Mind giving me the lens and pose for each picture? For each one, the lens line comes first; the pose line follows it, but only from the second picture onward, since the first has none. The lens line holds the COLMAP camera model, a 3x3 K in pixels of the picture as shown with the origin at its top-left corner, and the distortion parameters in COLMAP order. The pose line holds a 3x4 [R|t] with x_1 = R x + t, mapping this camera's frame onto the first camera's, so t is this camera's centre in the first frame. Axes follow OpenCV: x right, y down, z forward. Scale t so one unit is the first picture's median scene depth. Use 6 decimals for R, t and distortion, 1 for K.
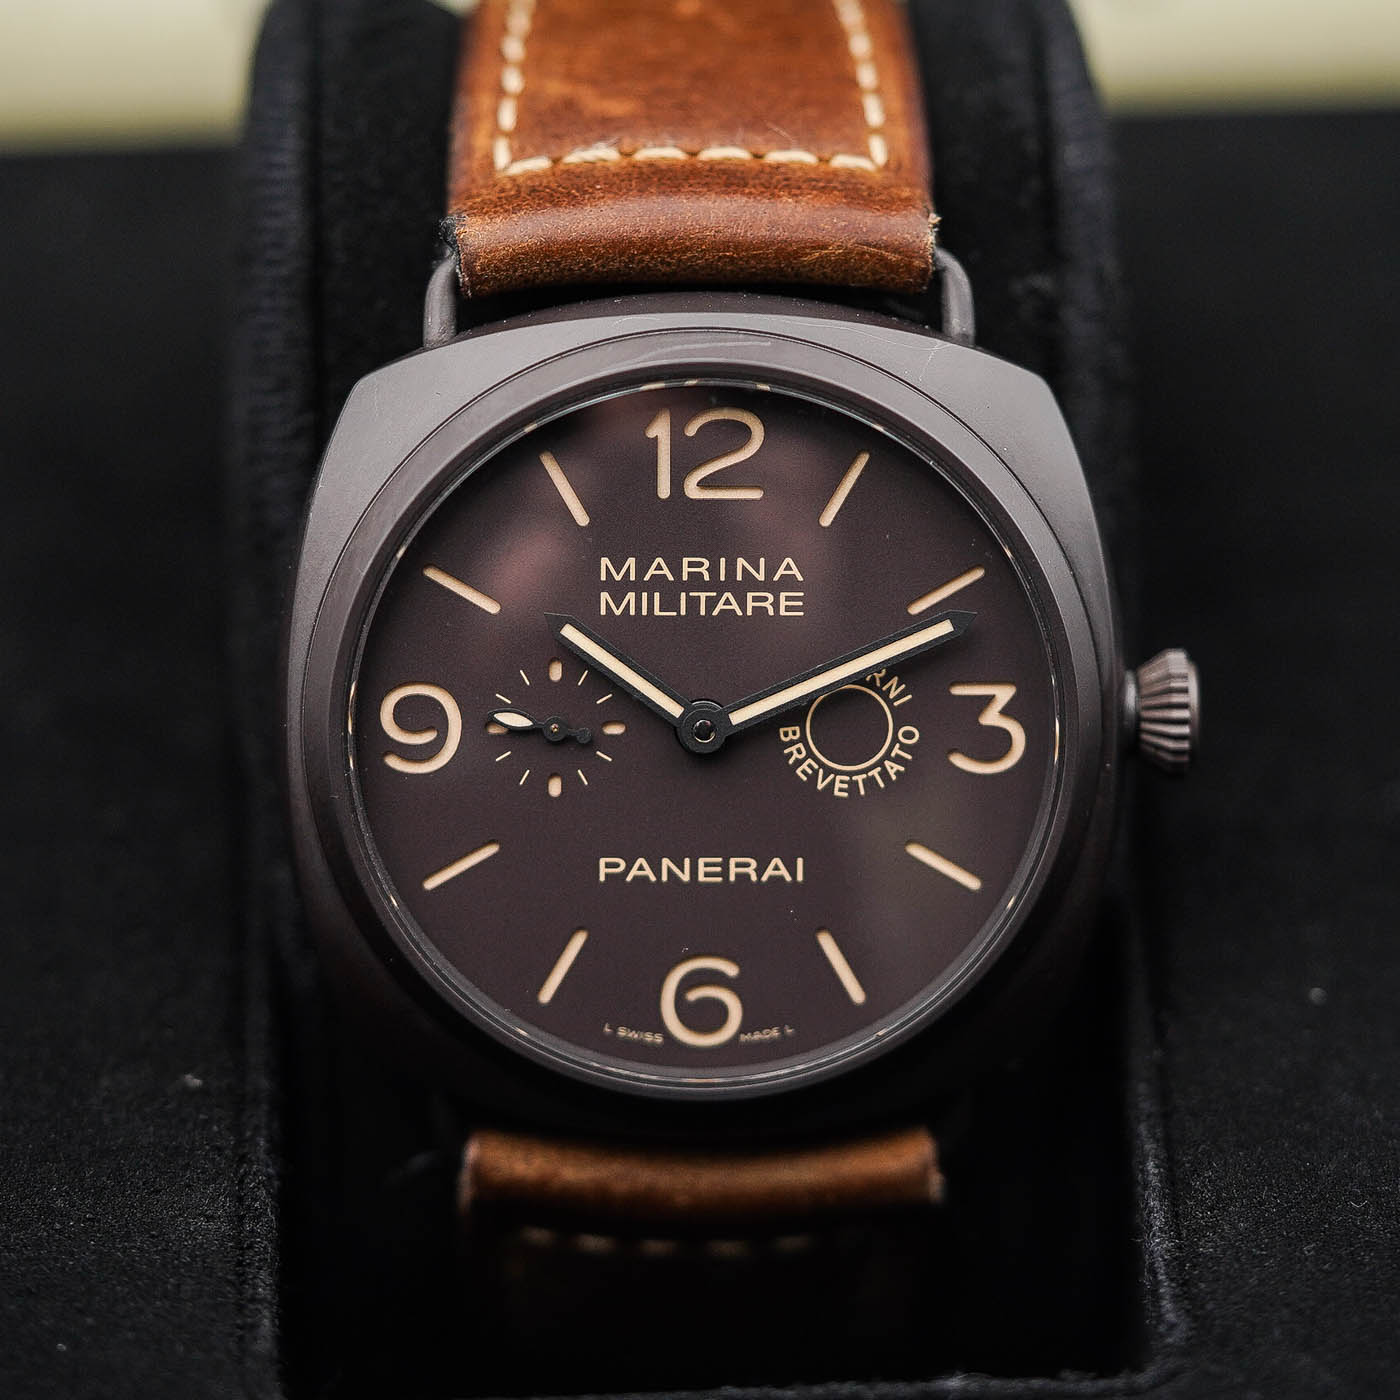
lens RADIAL K [[8177.8, 0, 700.0], [0, 8177.8, 700.0], [0, 0, 1]] dist [0.033385, 5.868653]
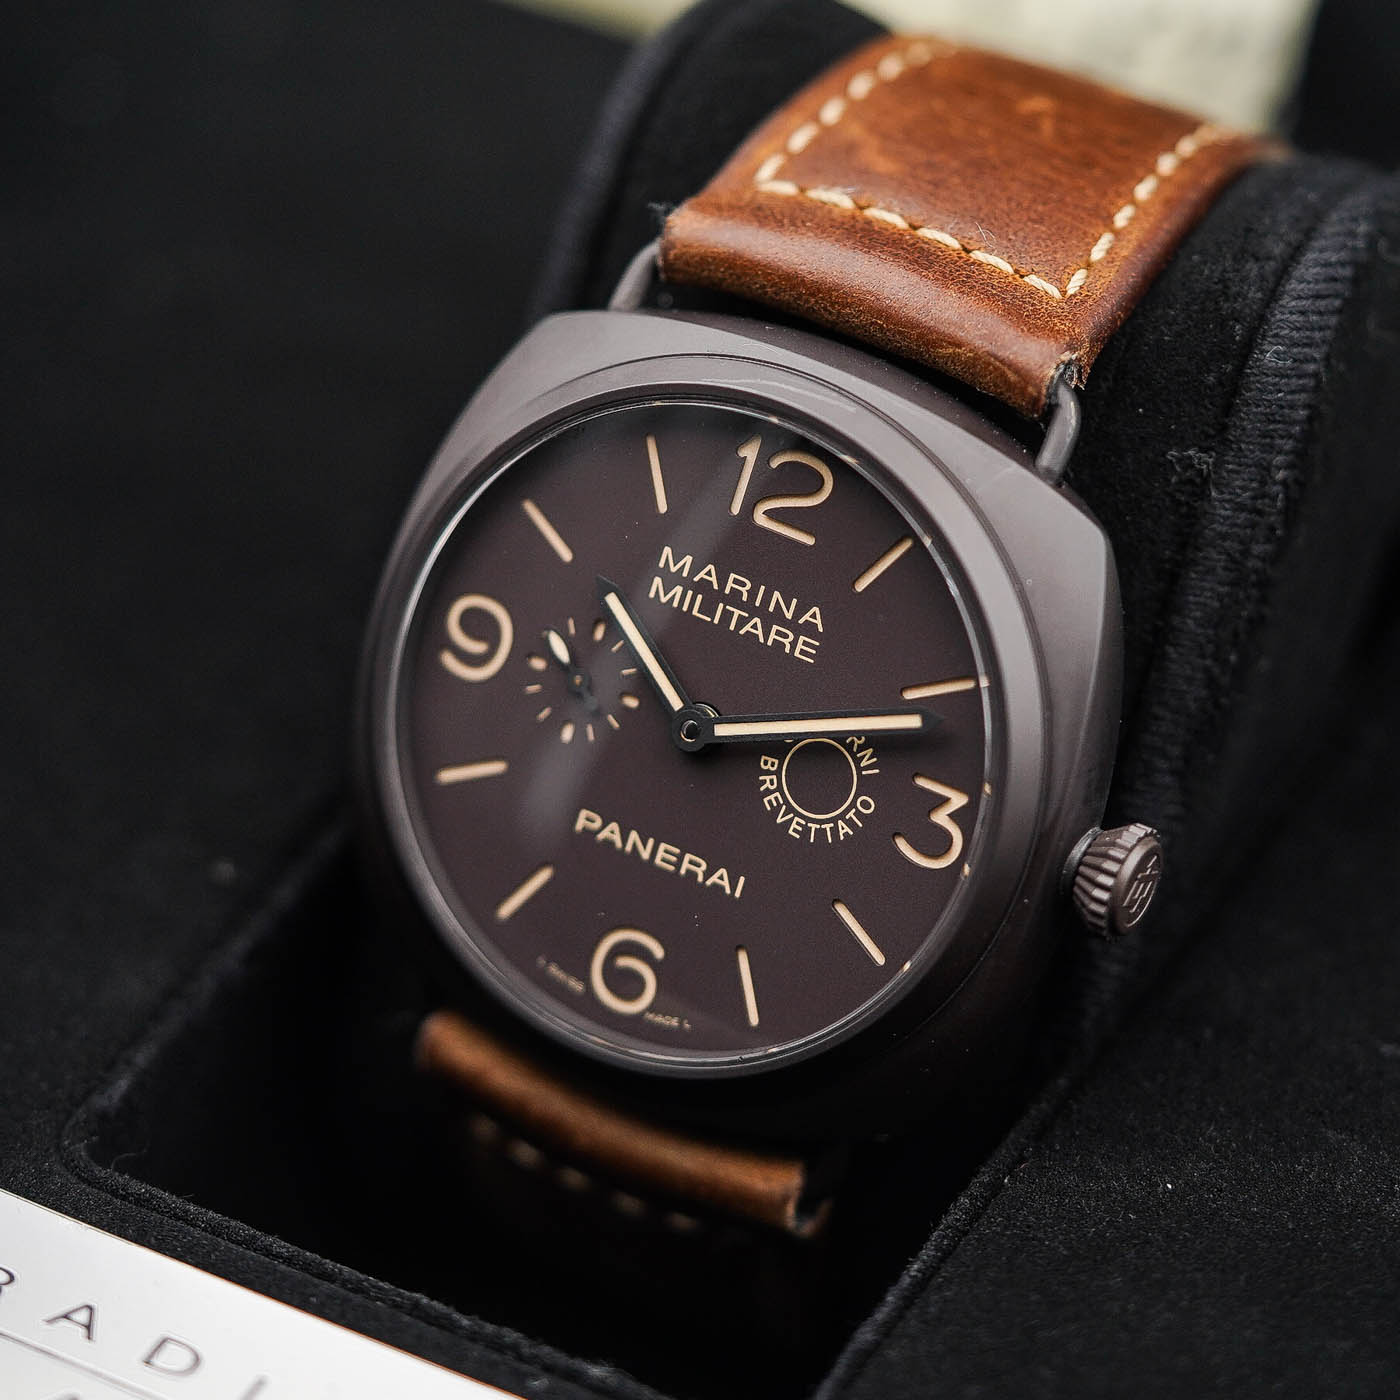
lens RADIAL K [[8177.8, 0, 700.0], [0, 8177.8, 700.0], [0, 0, 1]] dist [0.033385, 5.868653]
pose [[0.847863, 0.351093, -0.397319, 0.423044], [-0.346335, 0.934125, 0.086380, -0.092361], [0.401473, 0.064367, 0.913606, 0.022810]]
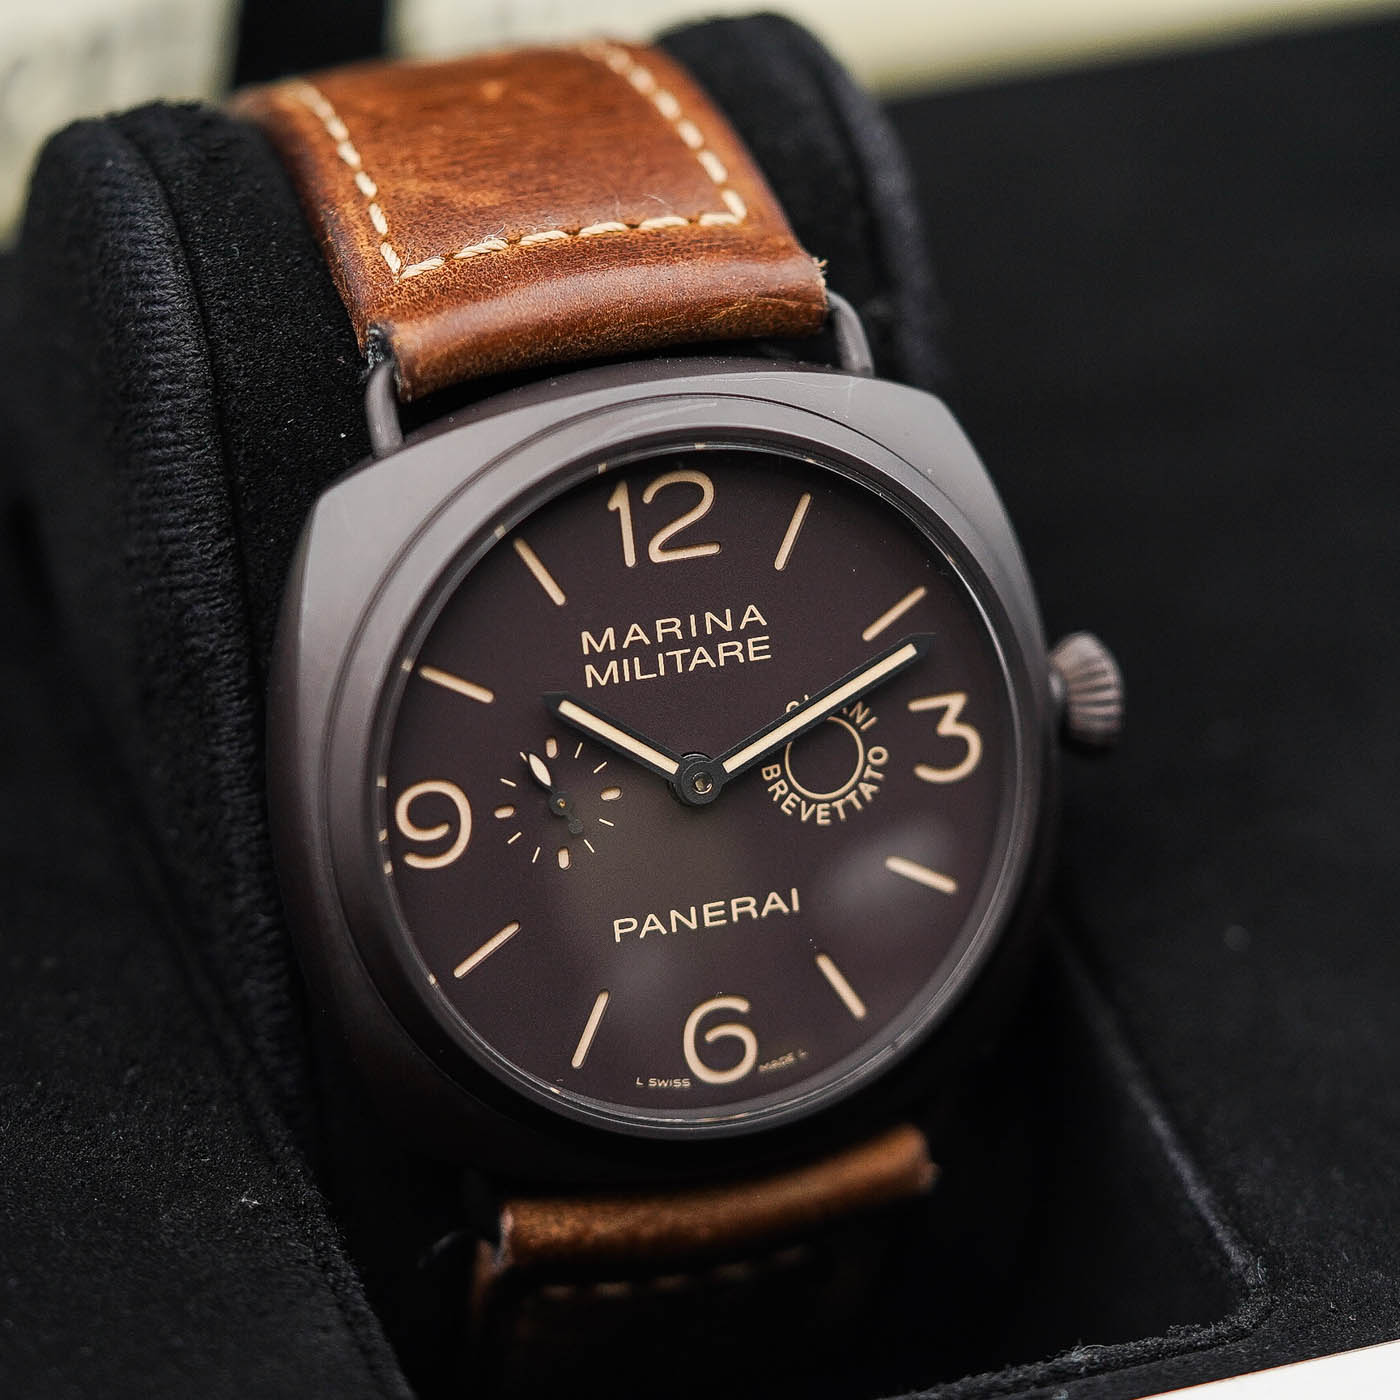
lens RADIAL K [[8177.8, 0, 700.0], [0, 8177.8, 700.0], [0, 0, 1]] dist [0.033385, 5.868653]
pose [[0.943158, -0.155508, 0.293719, -0.300929], [0.150985, 0.987799, 0.038161, -0.045907], [-0.296070, 0.008356, 0.955130, 0.010180]]
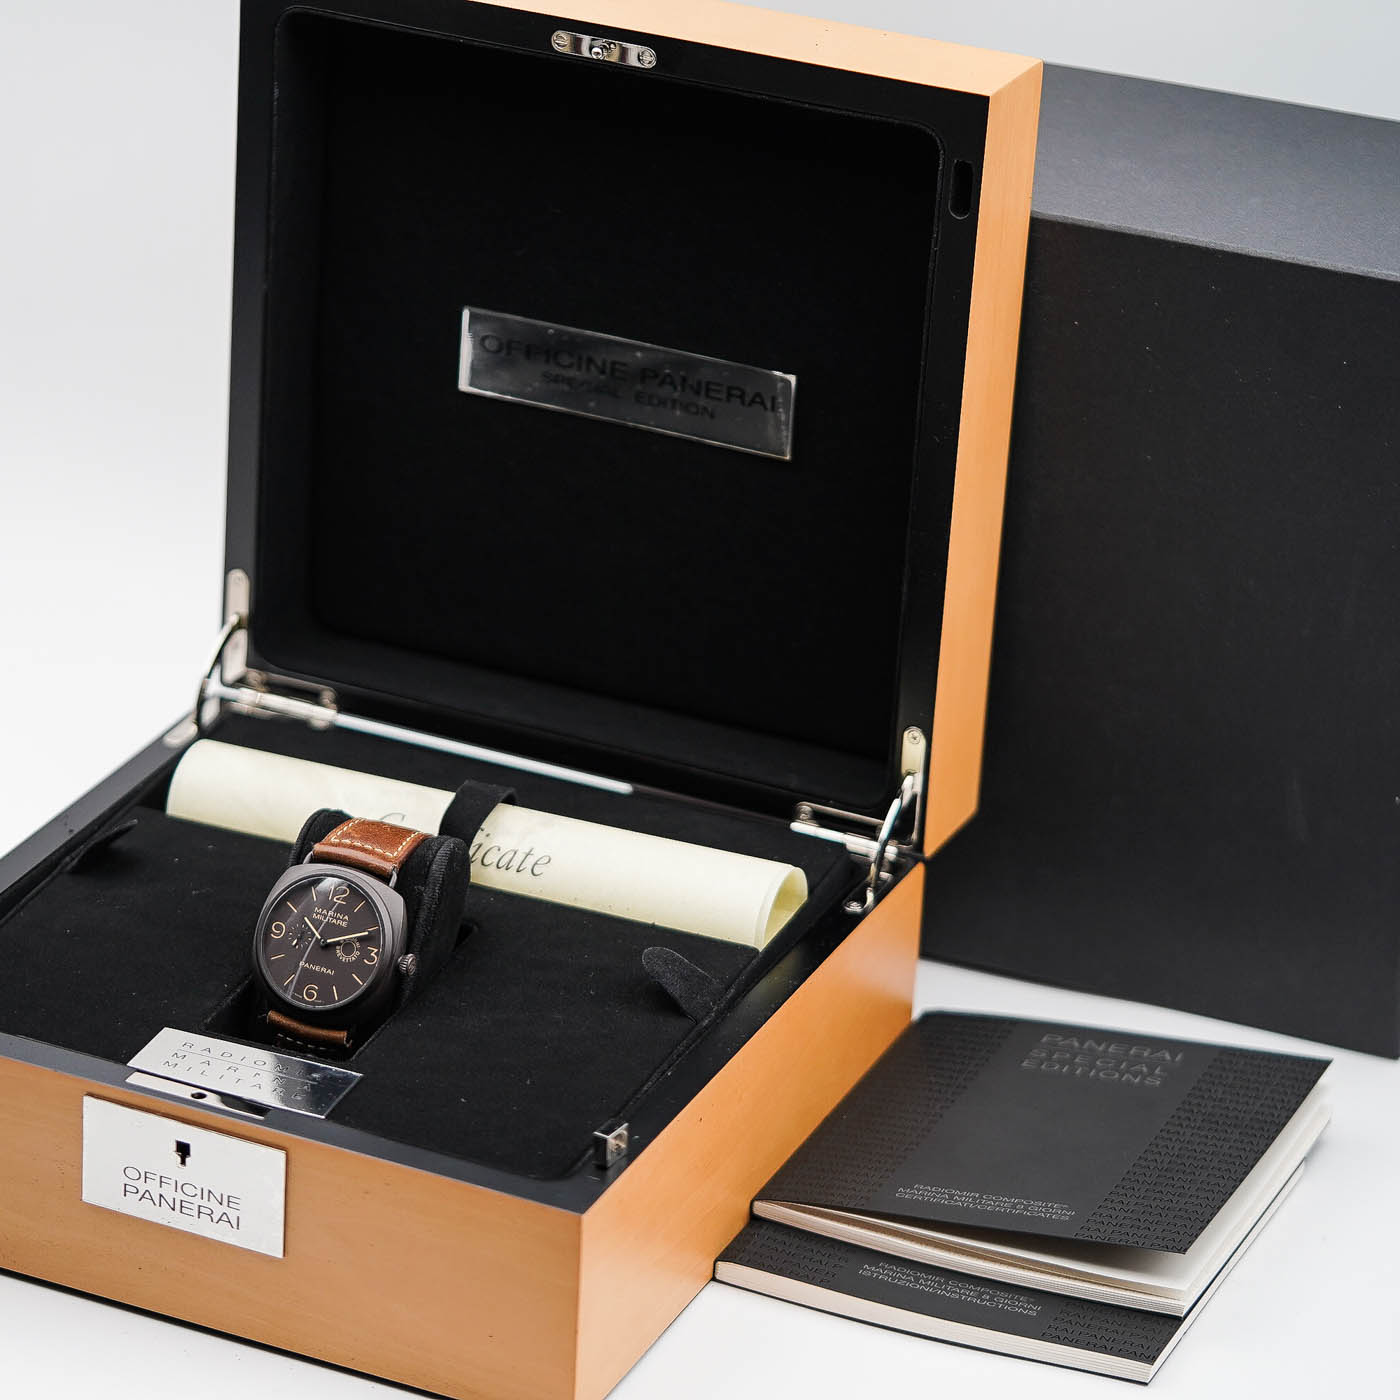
lens RADIAL K [[8177.8, 0, 700.0], [0, 8177.8, 700.0], [0, 0, 1]] dist [0.033385, 5.868653]
pose [[0.890873, 0.225416, -0.394378, 2.306302], [-0.311009, 0.935466, -0.167860, 0.680271], [0.331088, 0.272197, 0.903487, -3.823864]]
